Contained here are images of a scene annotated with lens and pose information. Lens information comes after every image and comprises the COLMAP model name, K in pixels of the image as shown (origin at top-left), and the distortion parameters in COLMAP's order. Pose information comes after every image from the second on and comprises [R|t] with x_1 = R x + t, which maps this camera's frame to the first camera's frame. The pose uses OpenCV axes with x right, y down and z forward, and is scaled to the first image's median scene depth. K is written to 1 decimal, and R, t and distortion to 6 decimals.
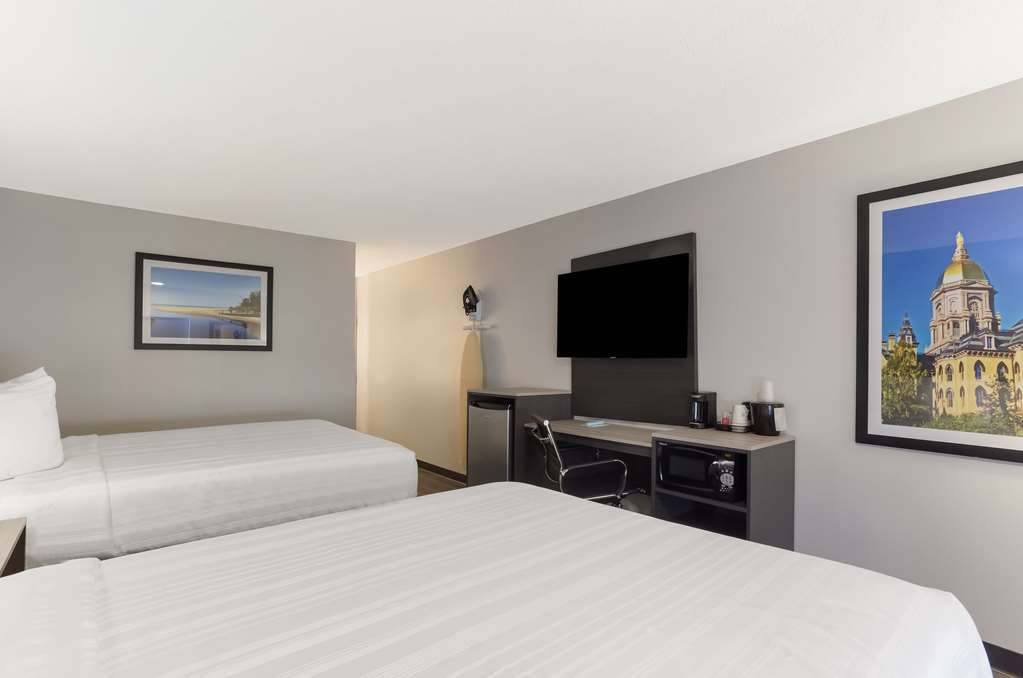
lens RADIAL K [[498.1, 0, 499.1], [0, 498.1, 364.2], [0, 0, 1]] dist [-0.022468, 0.011423]
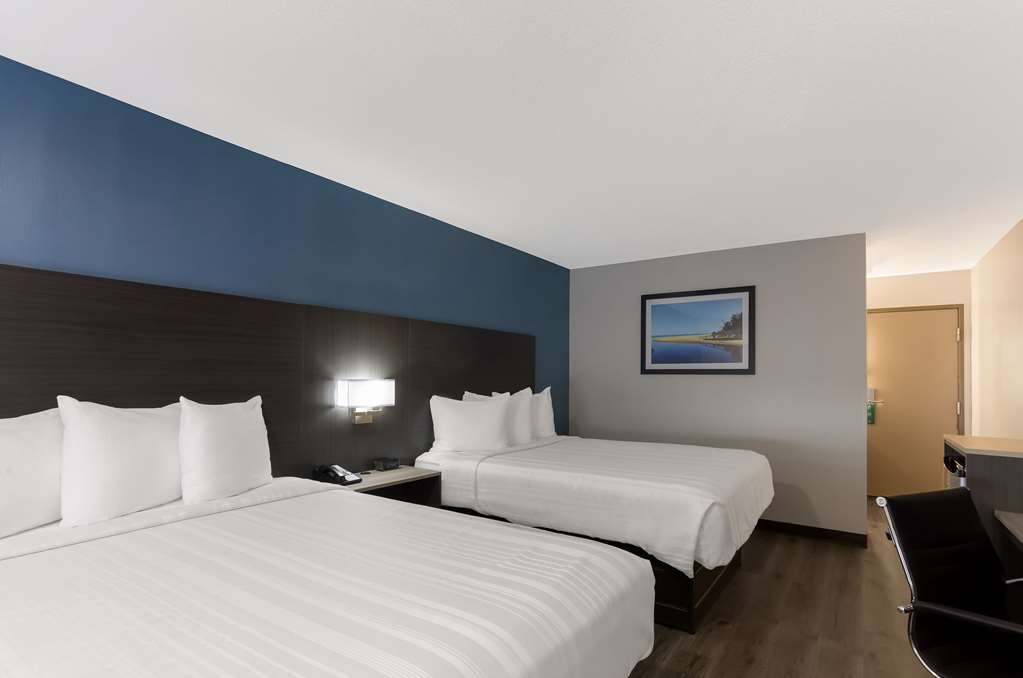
lens RADIAL K [[498.1, 0, 524.9], [0, 498.1, 358.7], [0, 0, 1]] dist [-0.022468, 0.011423]
pose [[0.344435, -0.047462, -0.937610, 0.287296], [-0.014050, 0.998349, -0.055698, 0.003252], [0.938705, 0.032358, 0.343199, 0.271743]]
